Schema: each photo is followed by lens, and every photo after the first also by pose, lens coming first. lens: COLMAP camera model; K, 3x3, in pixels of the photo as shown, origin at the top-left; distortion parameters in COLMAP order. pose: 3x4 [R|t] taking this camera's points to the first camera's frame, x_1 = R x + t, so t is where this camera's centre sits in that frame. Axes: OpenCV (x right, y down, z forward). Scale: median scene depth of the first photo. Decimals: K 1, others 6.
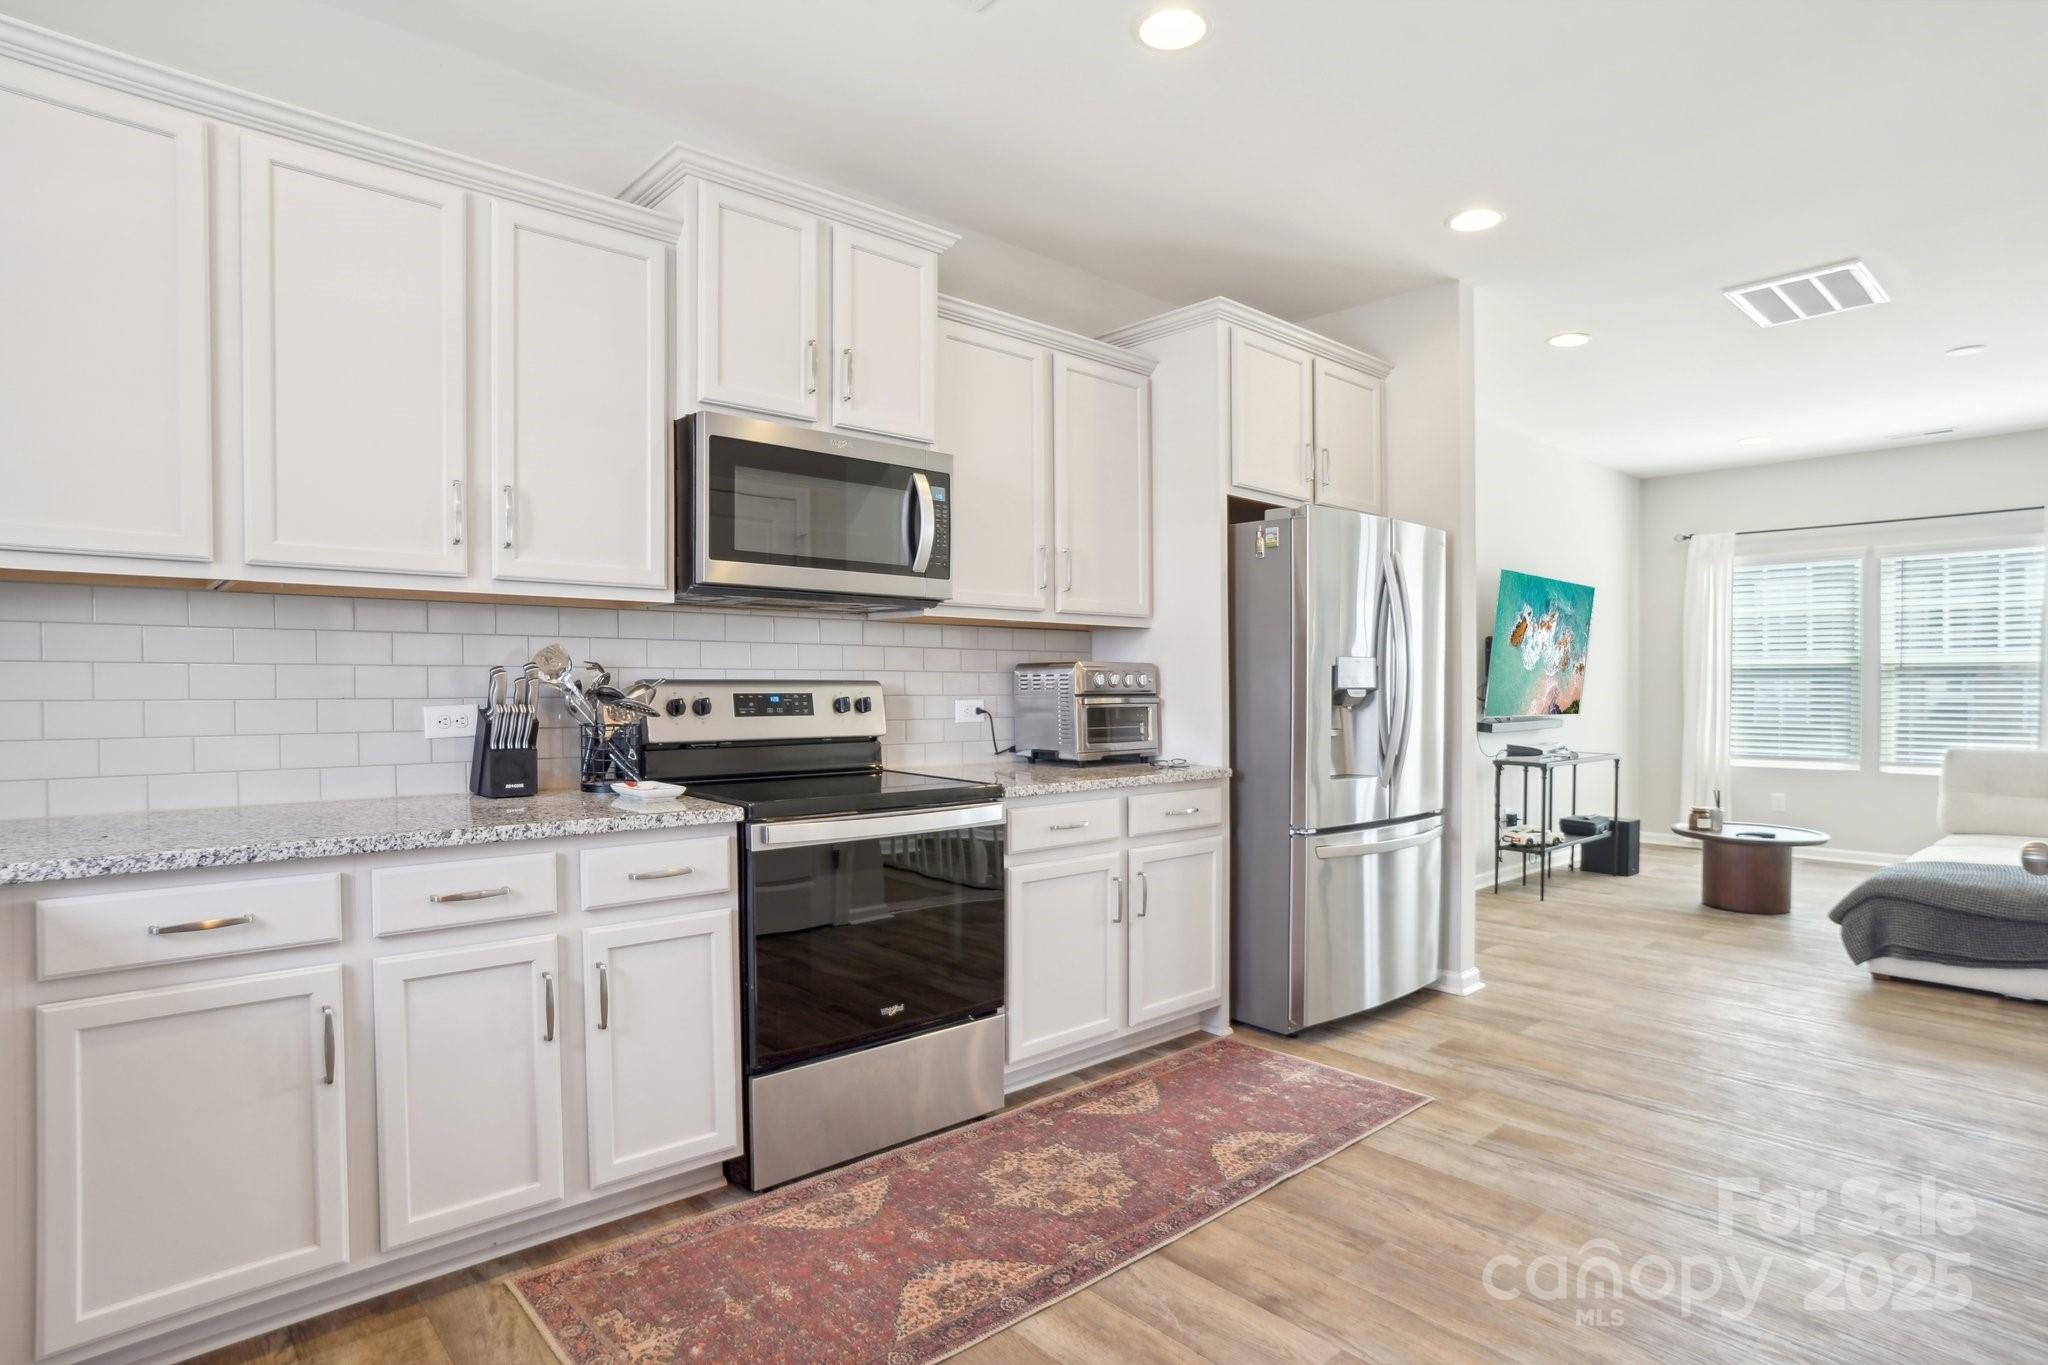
lens RADIAL K [[1111.8, 0, 1022.4], [0, 1111.8, 682.6], [0, 0, 1]] dist [-0.036756, 0.009730]
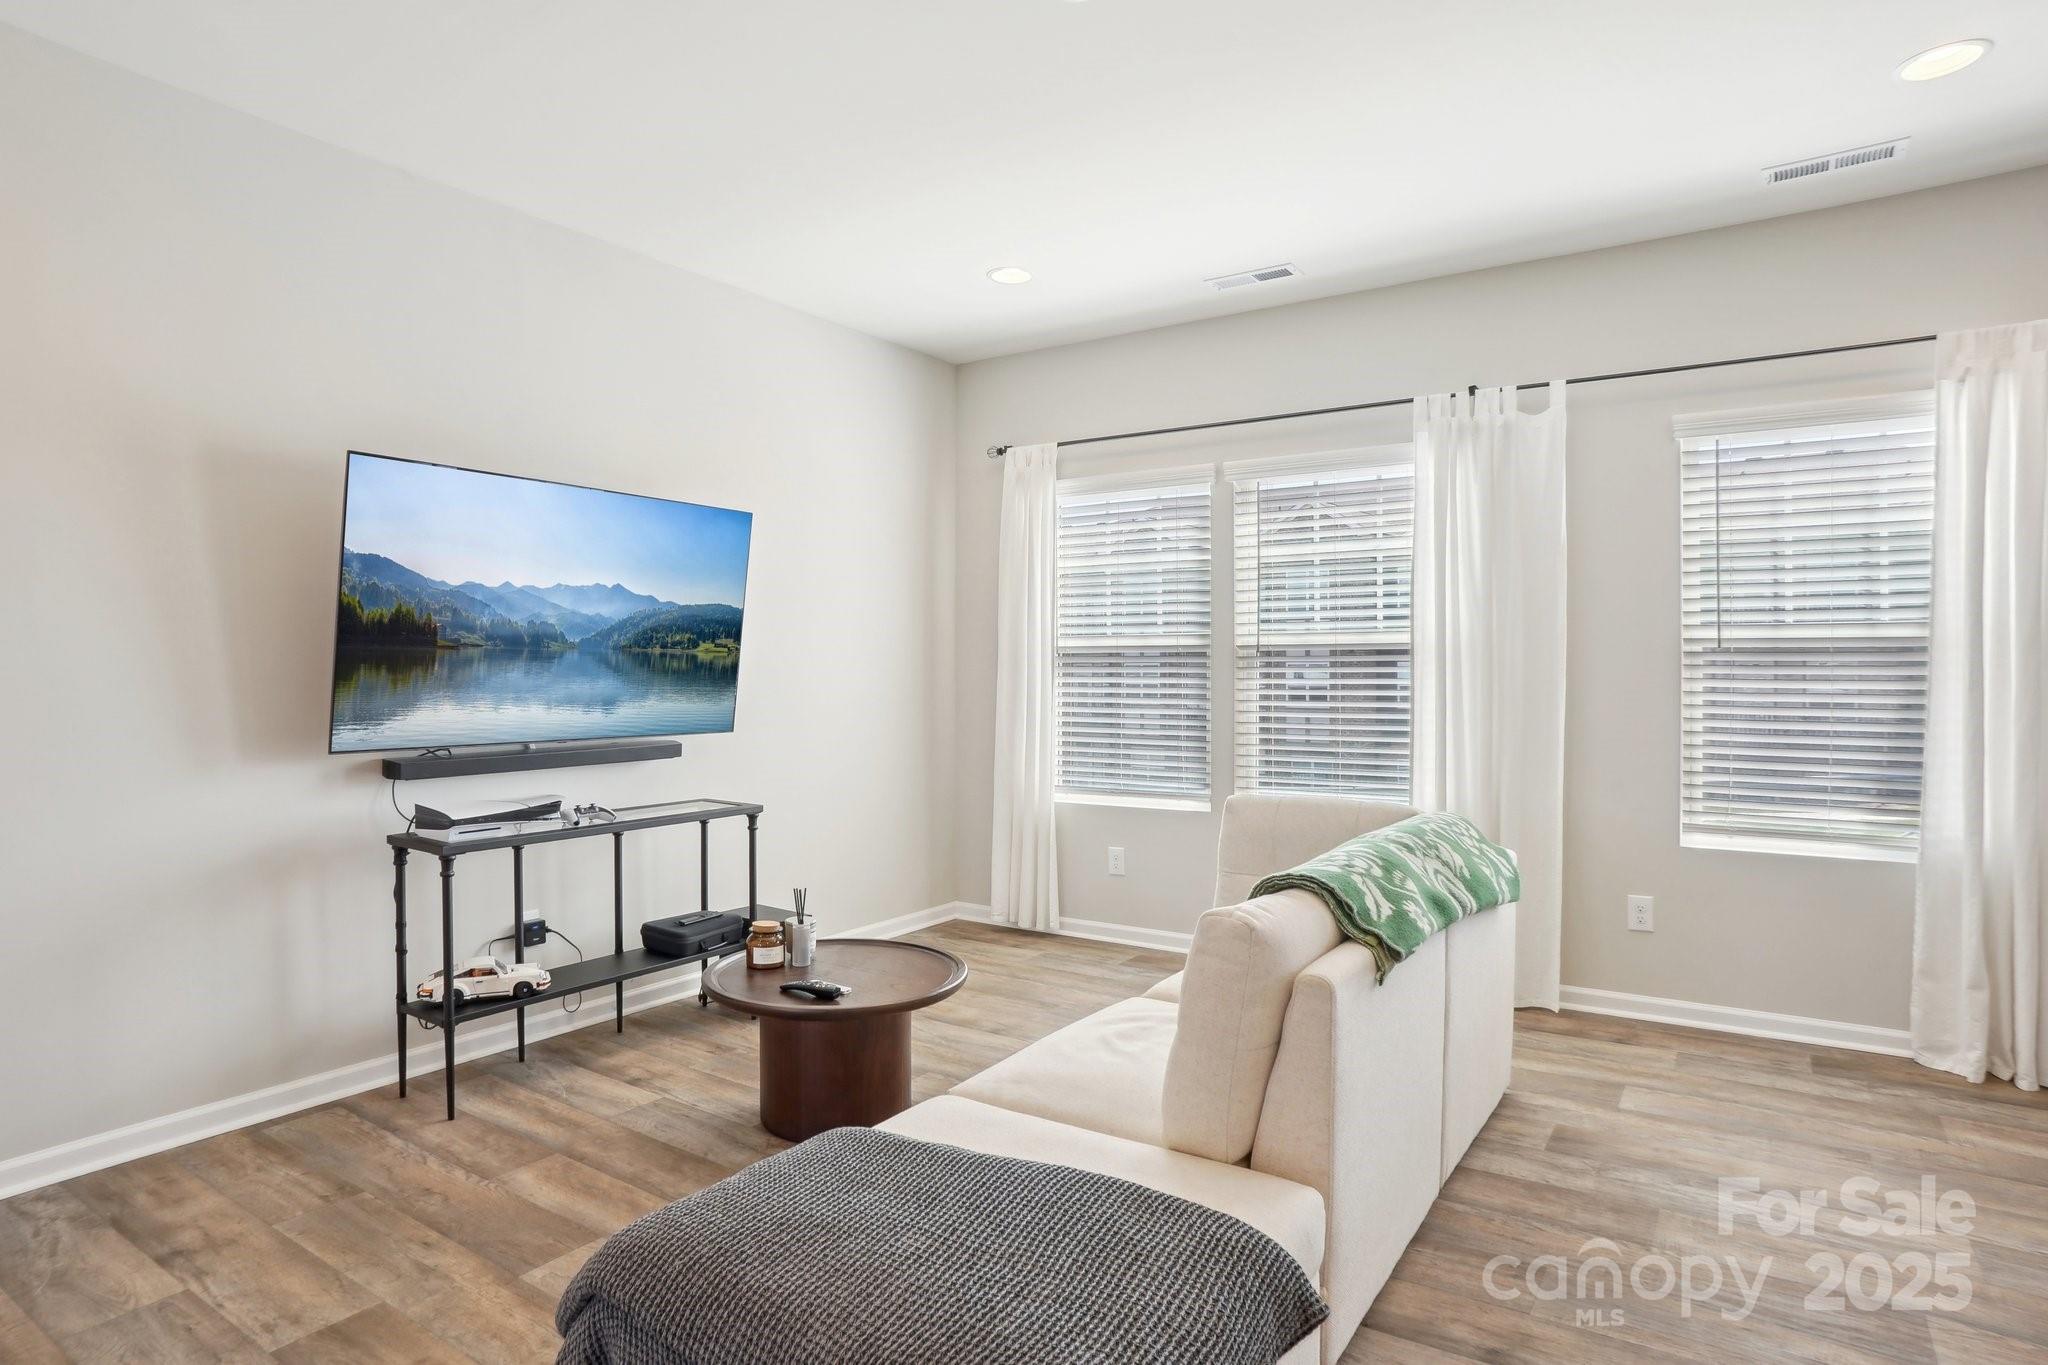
lens RADIAL K [[1111.8, 0, 1013.5], [0, 1111.8, 684.4], [0, 0, 1]] dist [-0.036756, 0.009730]
pose [[0.971142, -0.002212, 0.238490, 0.505776], [-0.001844, 0.999857, 0.016782, -0.005694], [-0.238494, -0.016738, 0.971000, 0.395720]]
